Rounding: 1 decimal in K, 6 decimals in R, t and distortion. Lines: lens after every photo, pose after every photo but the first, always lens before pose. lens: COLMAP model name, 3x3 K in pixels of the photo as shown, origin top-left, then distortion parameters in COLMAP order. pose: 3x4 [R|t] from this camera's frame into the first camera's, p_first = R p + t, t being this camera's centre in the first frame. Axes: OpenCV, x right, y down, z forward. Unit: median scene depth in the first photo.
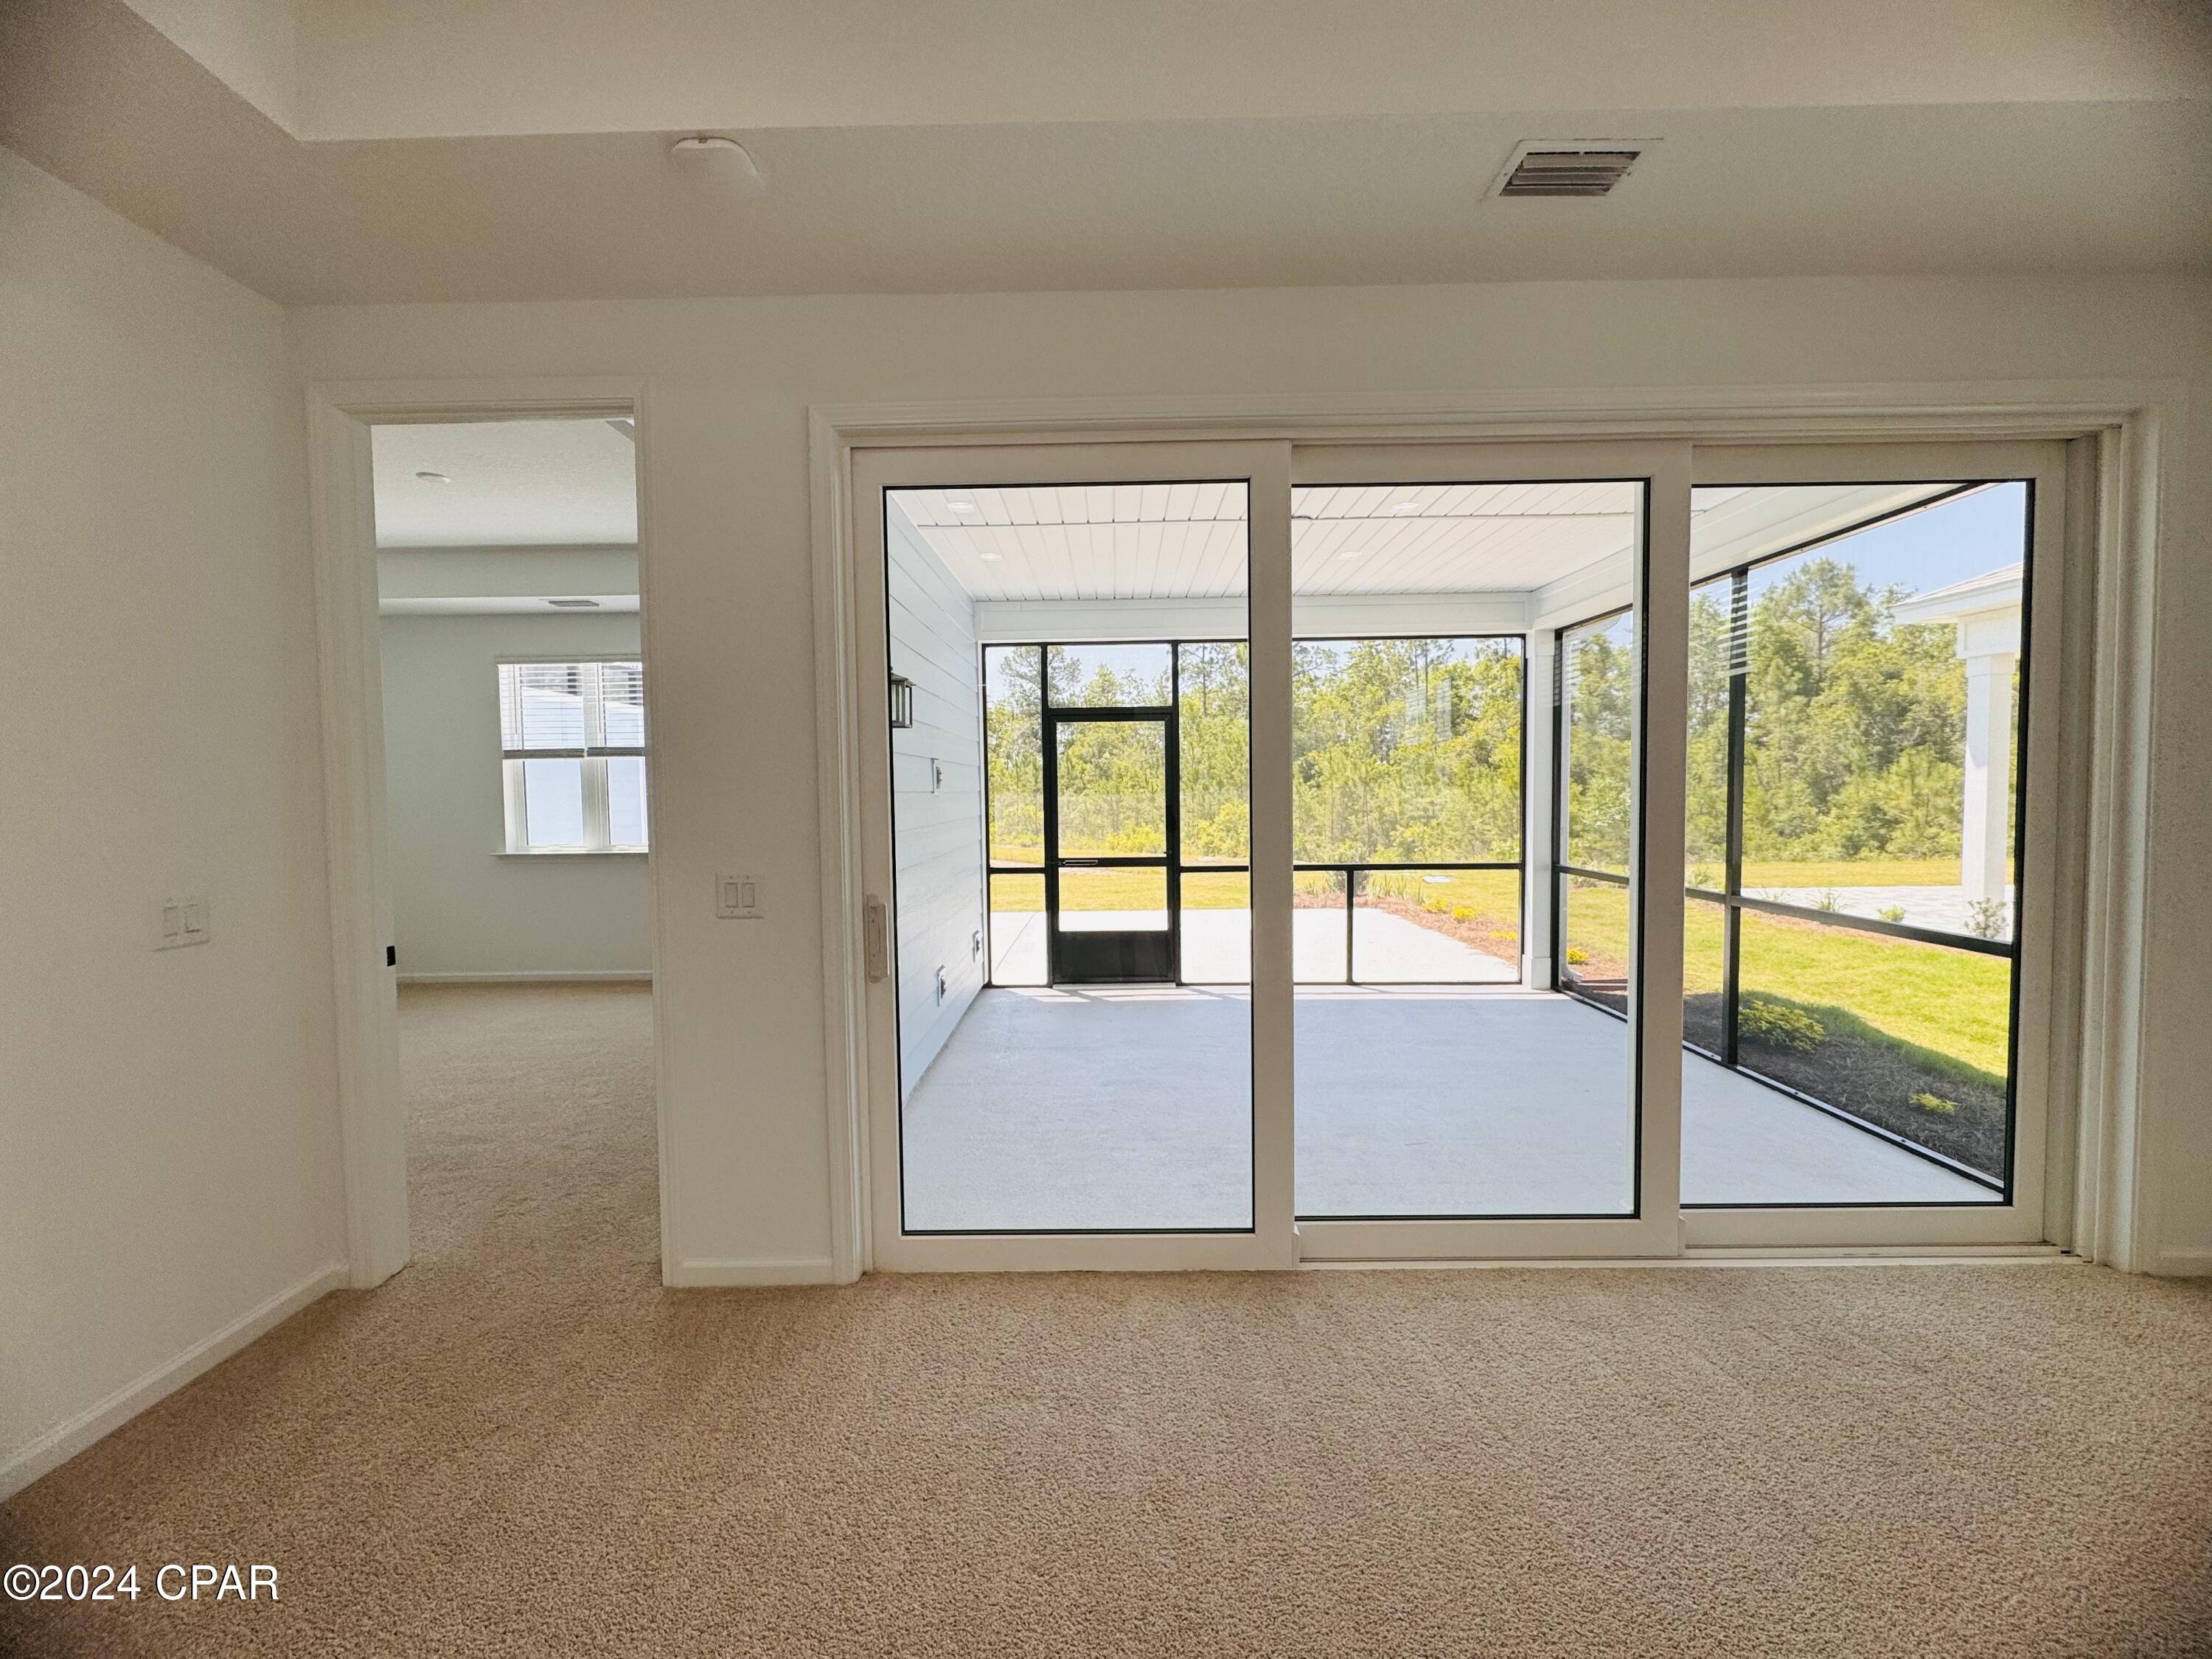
lens RADIAL K [[879.8, 0, 1111.5], [0, 879.8, 821.6], [0, 0, 1]] dist [-0.002007, -0.000626]
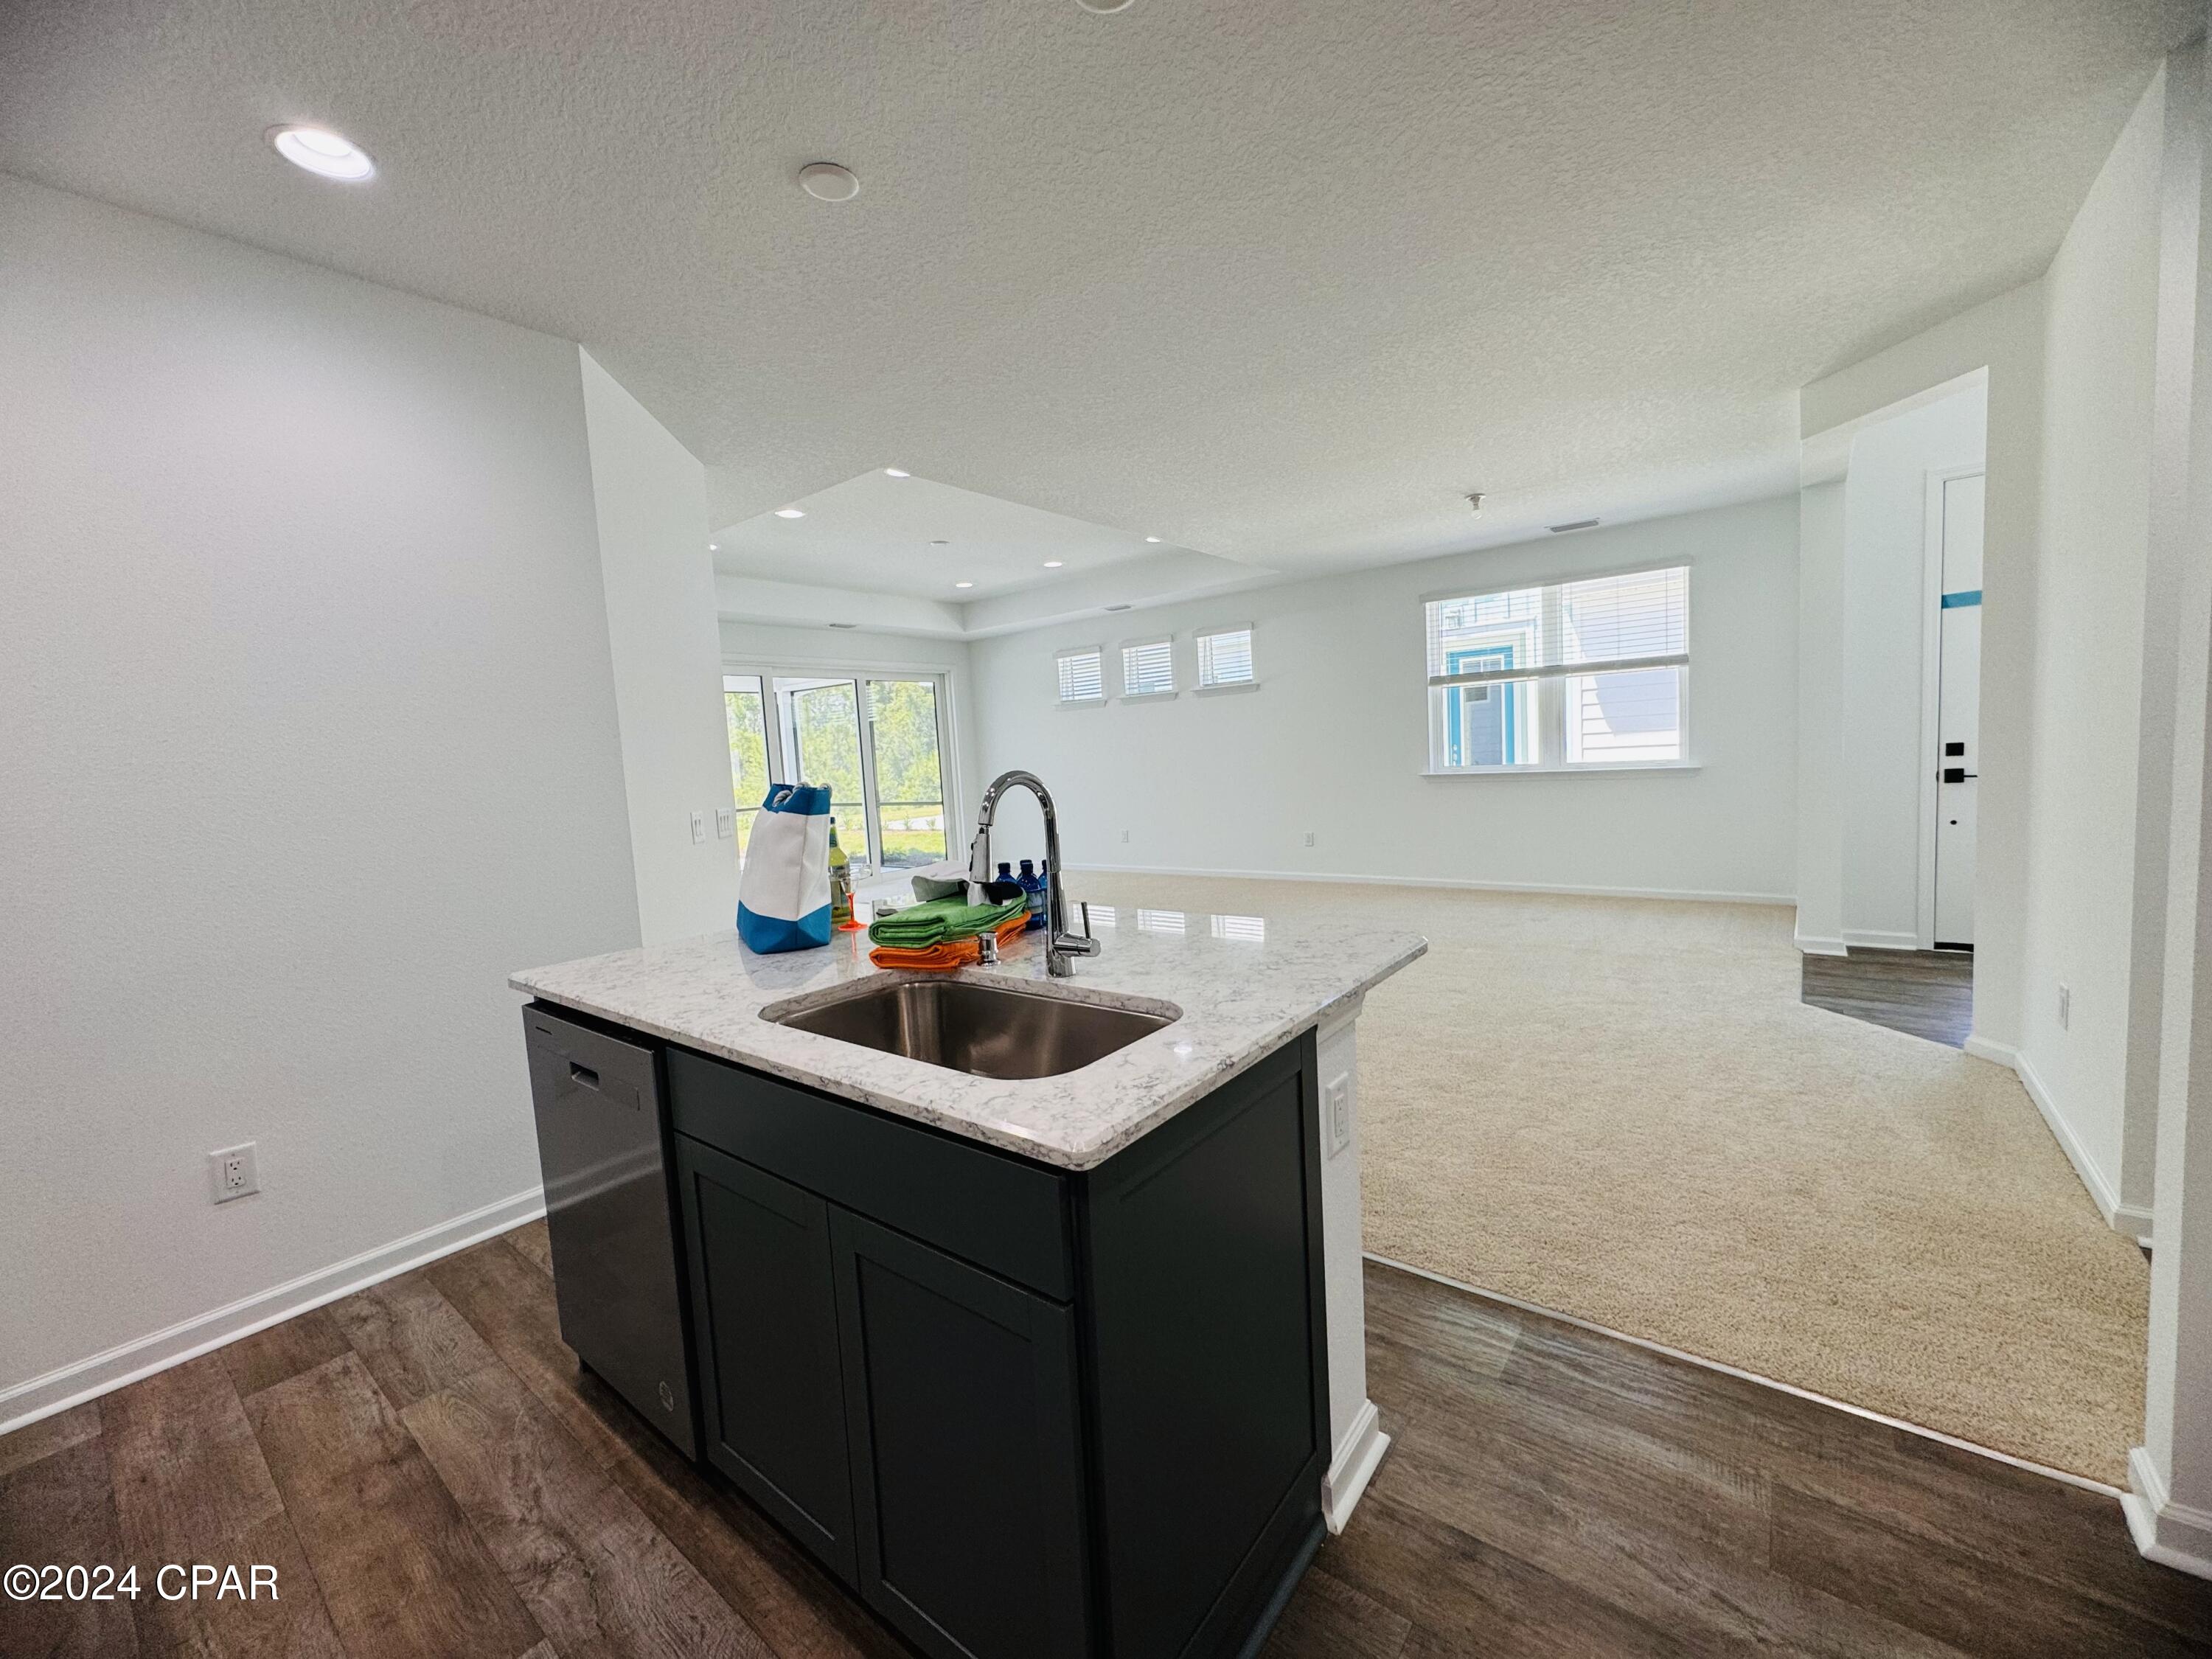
lens RADIAL K [[879.8, 0, 1109.9], [0, 879.8, 823.3], [0, 0, 1]] dist [-0.002007, -0.000626]
pose [[0.608364, -0.088852, 0.788669, -0.669929], [0.080667, 0.995490, 0.049928, 0.048868], [-0.789548, 0.033245, 0.612788, -0.822590]]
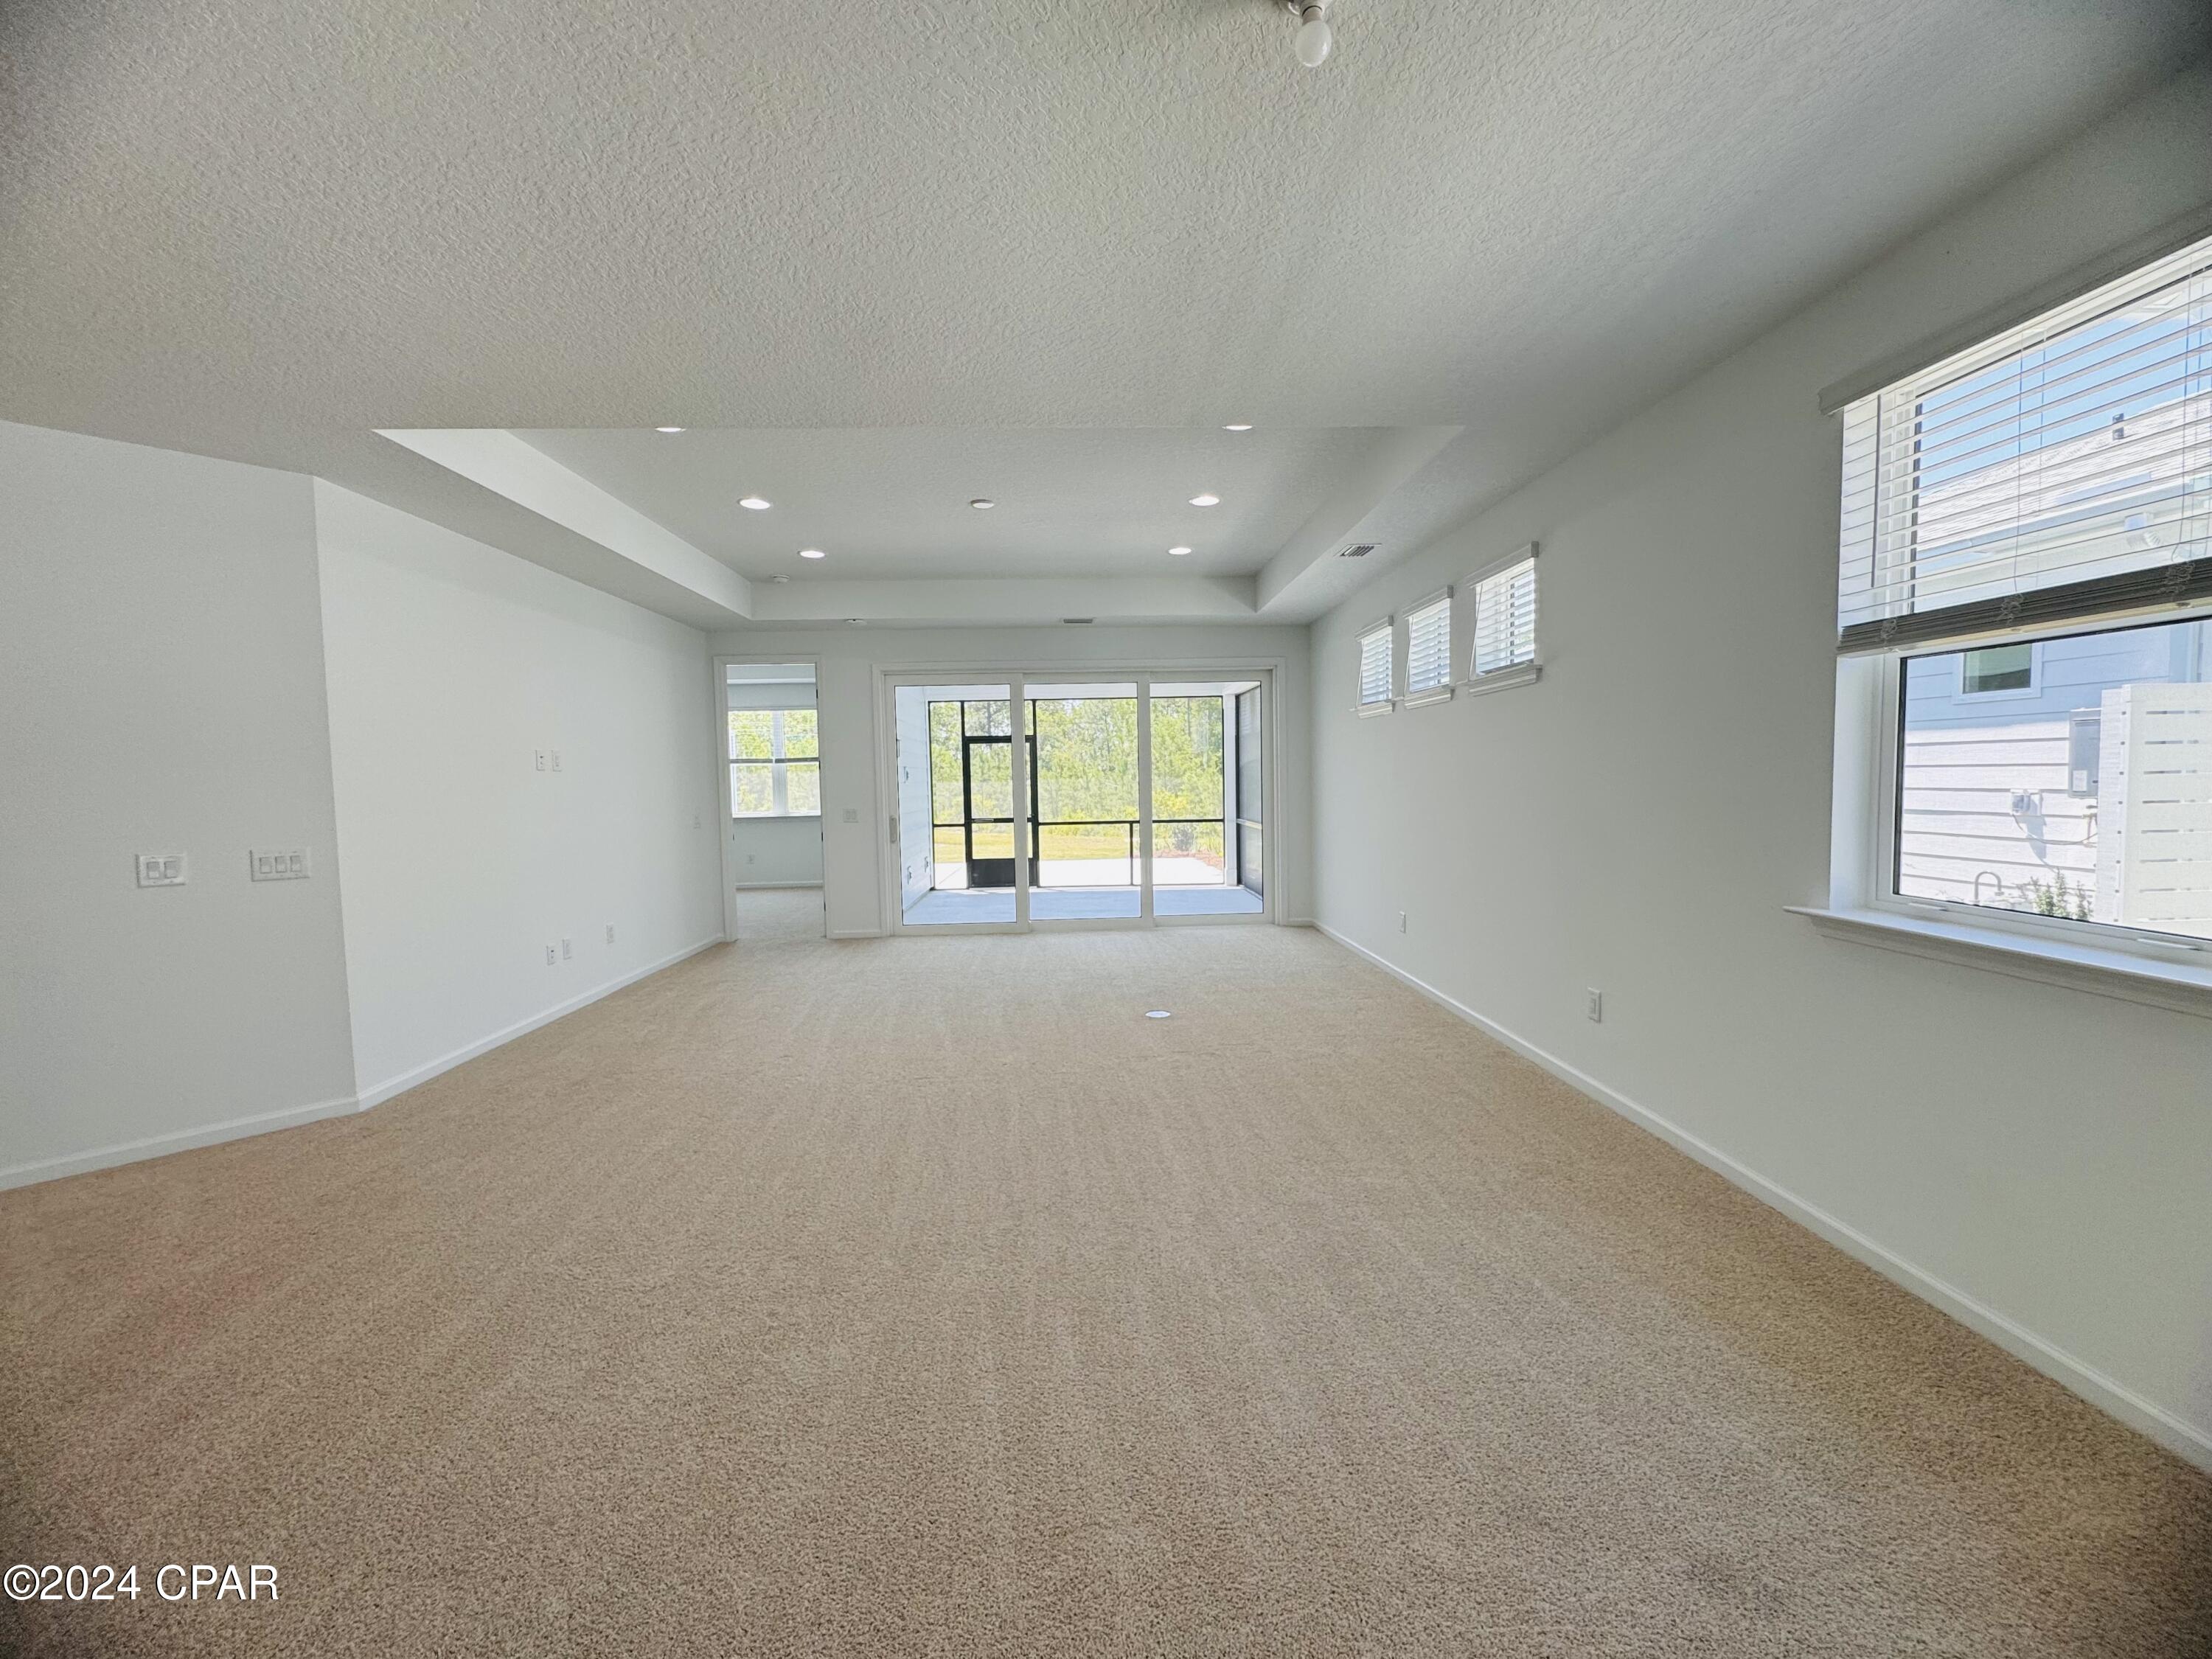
lens RADIAL K [[879.8, 0, 1110.2], [0, 879.8, 822.8], [0, 0, 1]] dist [-0.002007, -0.000626]
pose [[0.998610, -0.010194, 0.051722, 0.130078], [0.009516, 0.999866, 0.013332, 0.028577], [-0.051850, -0.012822, 0.998573, -0.826355]]
